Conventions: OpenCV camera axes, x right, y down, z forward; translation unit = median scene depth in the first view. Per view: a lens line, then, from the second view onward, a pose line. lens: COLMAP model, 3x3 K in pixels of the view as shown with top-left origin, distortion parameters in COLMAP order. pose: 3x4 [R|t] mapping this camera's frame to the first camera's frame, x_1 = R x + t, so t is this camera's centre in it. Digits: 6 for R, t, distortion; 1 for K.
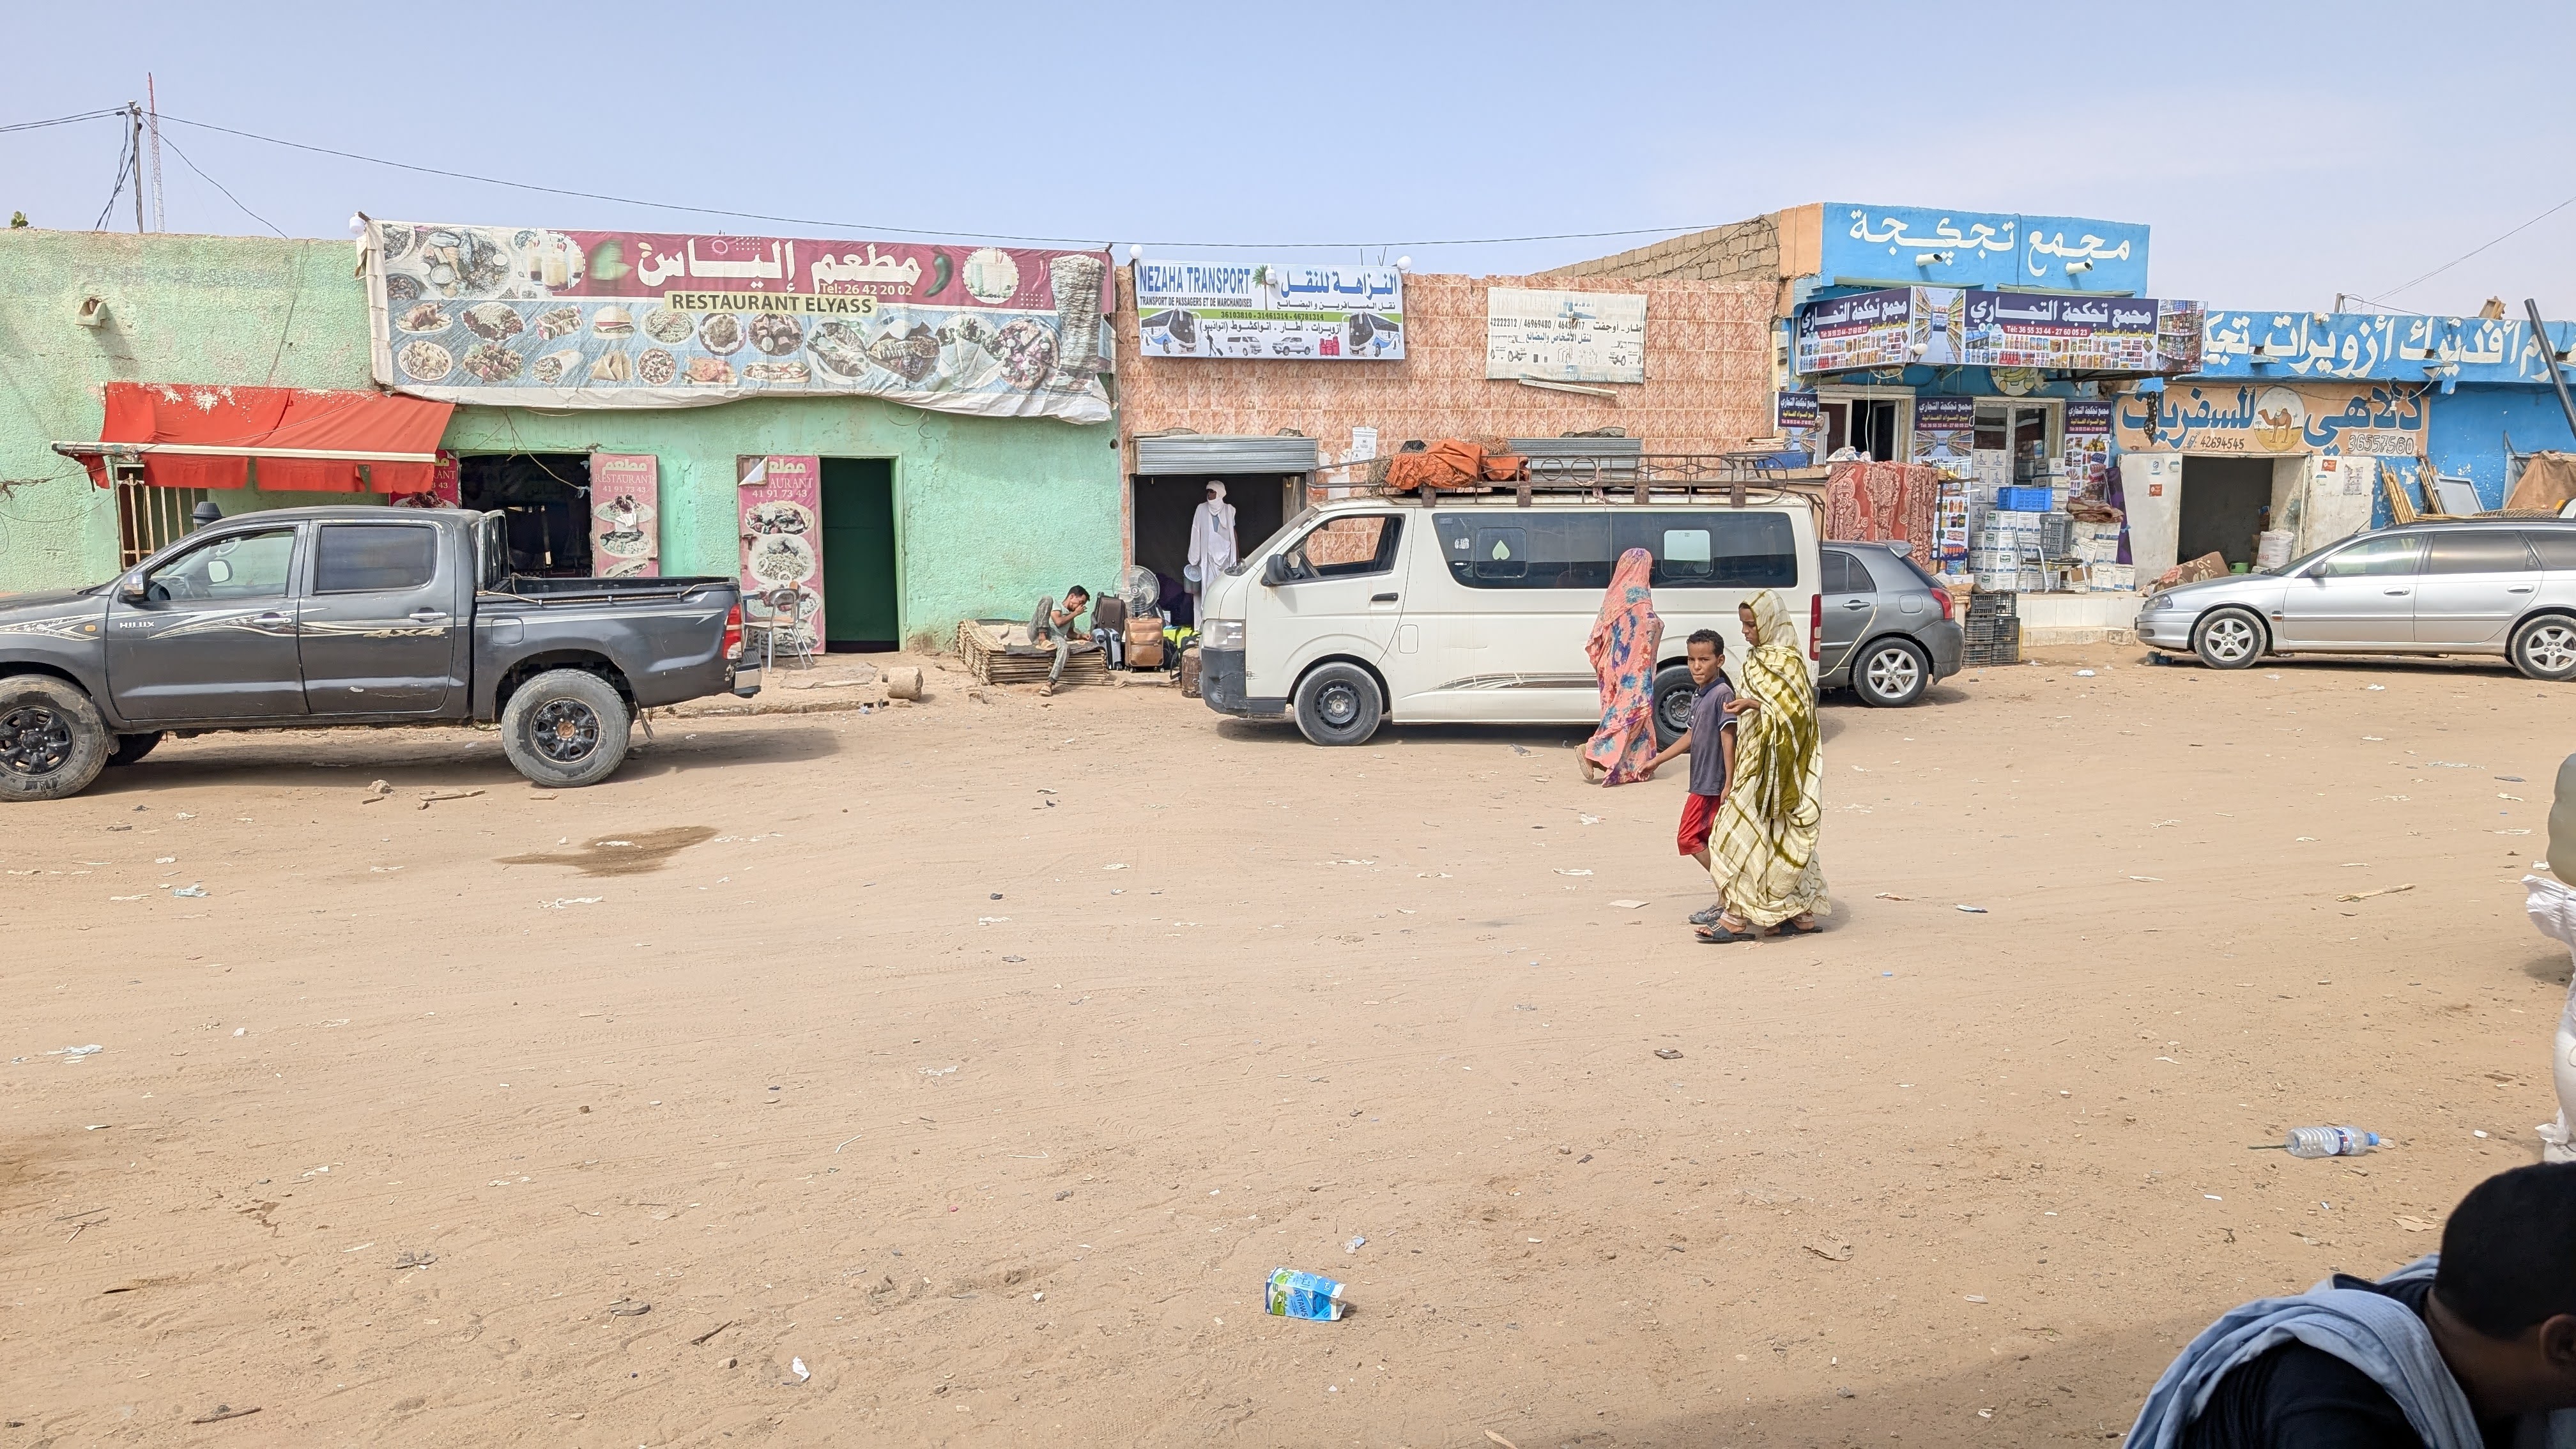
lens RADIAL K [[1837.3, 0, 1288.5], [0, 1837.3, 727.0], [0, 0, 1]] dist [-0.002149, 0.002225]
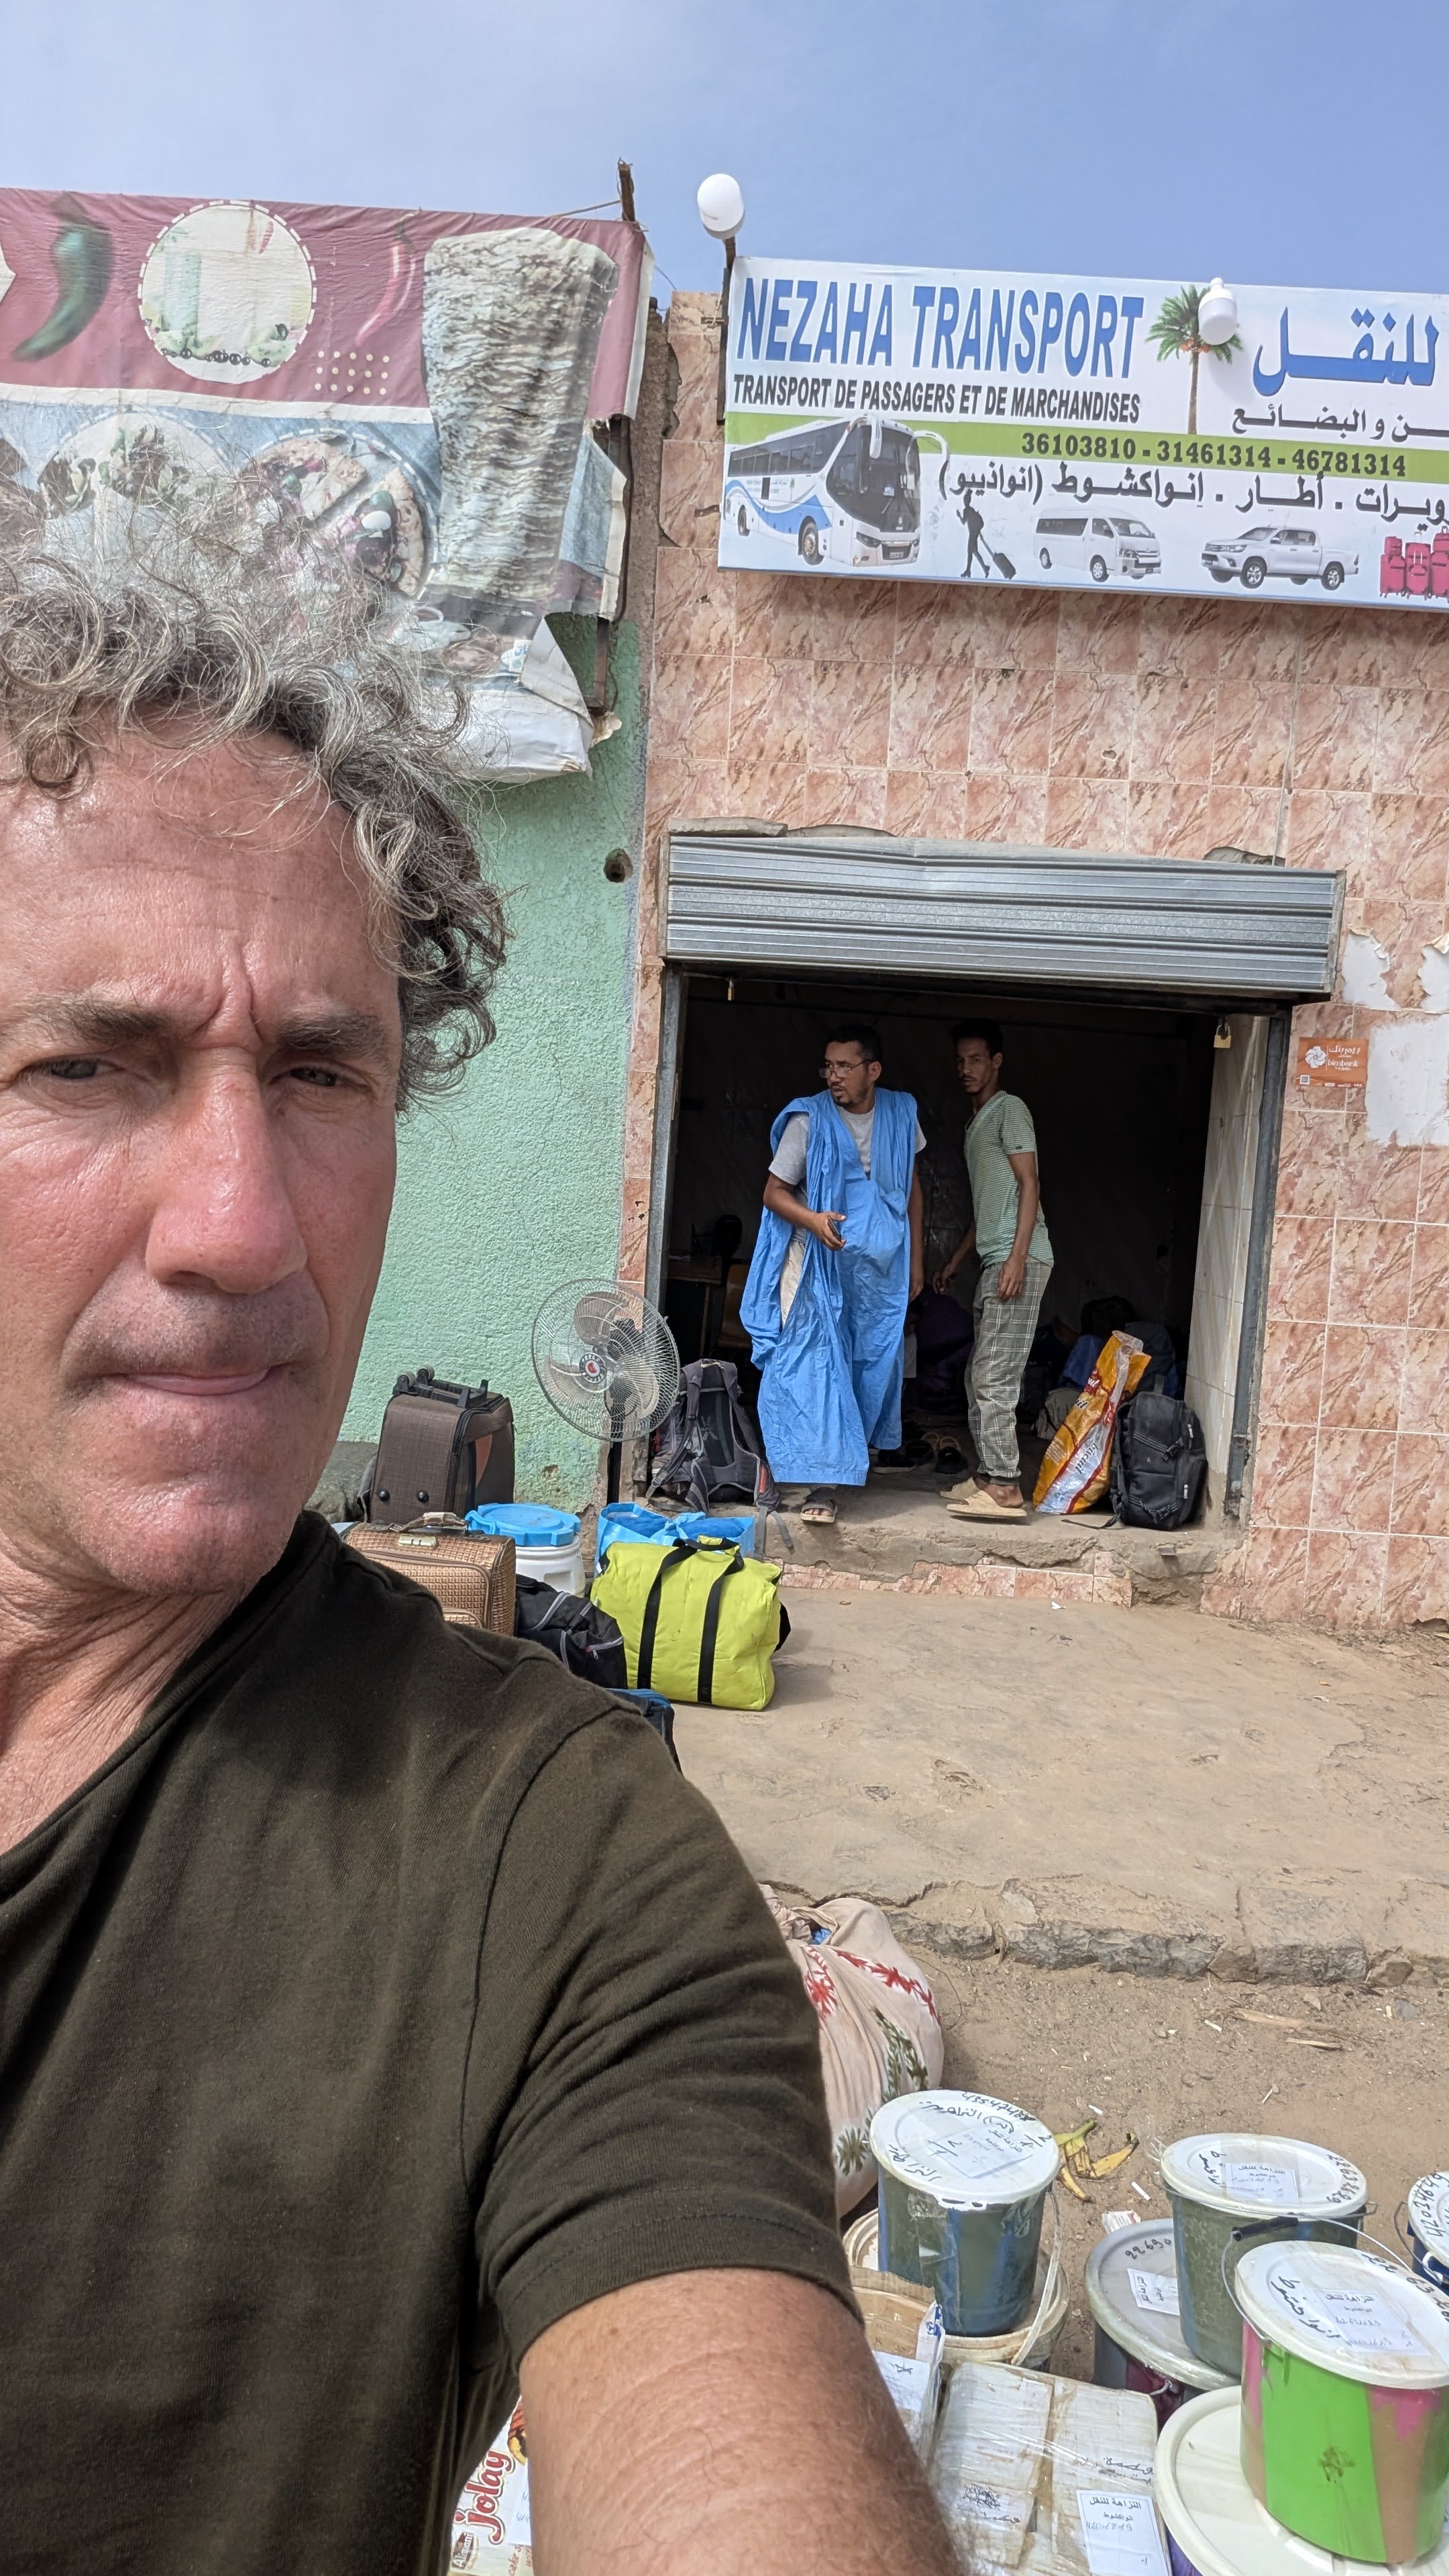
lens RADIAL K [[1559.1, 0, 644.3], [0, 1559.1, 1093.2], [0, 0, 1]] dist [-0.017166, 0.000562]
pose [[0.918082, 0.084336, -0.387316, 0.012311], [-0.116278, 0.991418, -0.059746, -0.101984], [0.378953, 0.099888, 0.920009, 0.768984]]
